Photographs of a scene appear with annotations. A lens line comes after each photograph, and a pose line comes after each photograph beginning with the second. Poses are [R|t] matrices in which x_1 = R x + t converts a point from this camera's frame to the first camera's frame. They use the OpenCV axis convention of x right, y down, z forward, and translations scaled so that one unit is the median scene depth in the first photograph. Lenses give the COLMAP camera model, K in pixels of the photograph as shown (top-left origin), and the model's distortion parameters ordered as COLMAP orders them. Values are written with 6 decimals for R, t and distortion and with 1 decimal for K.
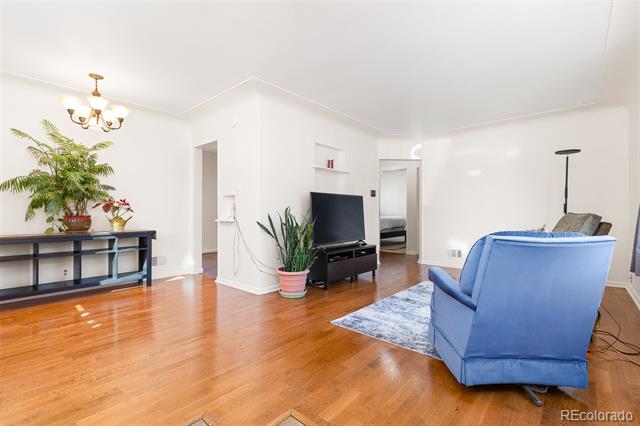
lens RADIAL K [[289.6, 0, 317.0], [0, 289.6, 209.9], [0, 0, 1]] dist [0.002625, -0.000463]
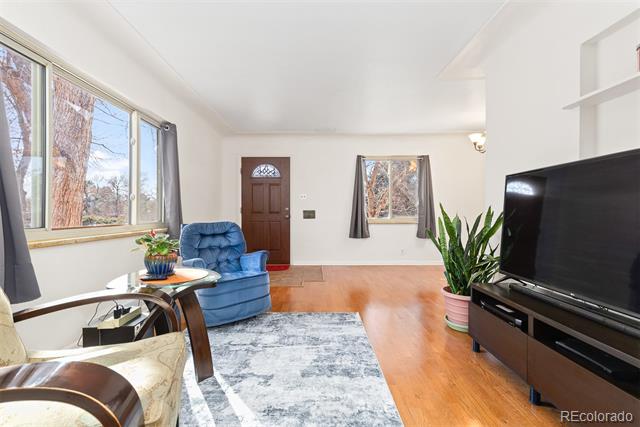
lens RADIAL K [[289.6, 0, 315.7], [0, 289.6, 215.0], [0, 0, 1]] dist [0.002625, -0.000463]
pose [[-0.737703, 0.004261, -0.675112, 0.678288], [0.004496, 0.999989, 0.001399, 0.011399], [0.675110, -0.002003, -0.737714, 1.276385]]
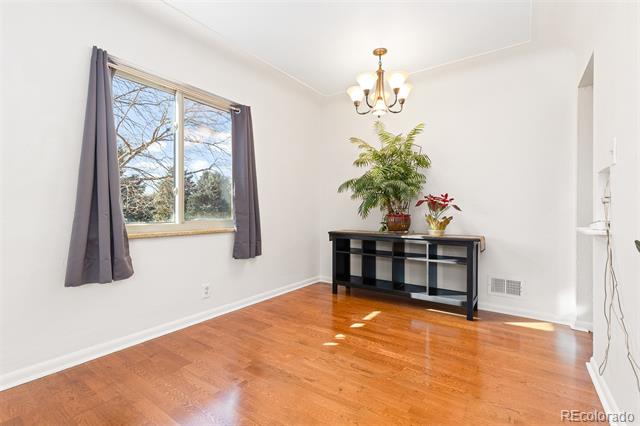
lens RADIAL K [[289.6, 0, 314.3], [0, 289.6, 212.4], [0, 0, 1]] dist [0.002625, -0.000463]
pose [[0.102212, 0.011022, -0.994702, 0.063632], [0.005470, 0.999917, 0.011642, 0.000224], [0.994748, -0.006631, 0.102143, 0.643878]]
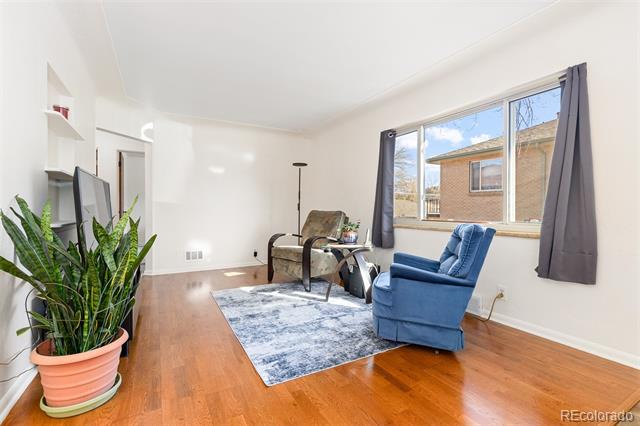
lens RADIAL K [[289.6, 0, 315.8], [0, 289.6, 207.2], [0, 0, 1]] dist [0.002625, -0.000463]
pose [[0.325500, 0.009565, 0.945494, -0.384291], [-0.008342, 0.999939, -0.007244, 0.004627], [-0.945505, -0.005530, 0.325560, 0.523825]]
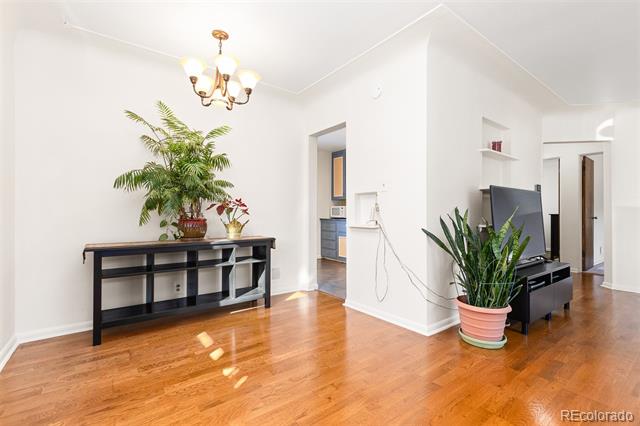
lens RADIAL K [[289.6, 0, 317.0], [0, 289.6, 211.3], [0, 0, 1]] dist [0.002625, -0.000463]
pose [[0.978863, -0.000592, -0.204515, -0.323090], [-0.000304, 0.999990, -0.004349, 0.002199], [0.204516, 0.004319, 0.978854, 0.281295]]
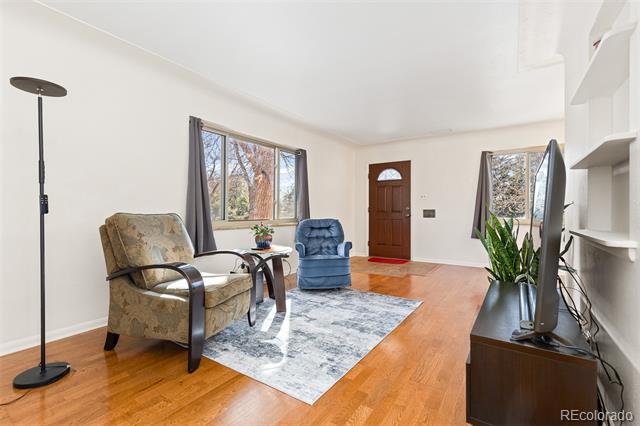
lens RADIAL K [[289.6, 0, 319.2], [0, 289.6, 210.8], [0, 0, 1]] dist [0.002625, -0.000463]
pose [[-0.989395, -0.001265, -0.145243, 0.498172], [0.000012, 0.999961, -0.008797, 0.009267], [0.145248, -0.008706, -0.989357, 1.619686]]
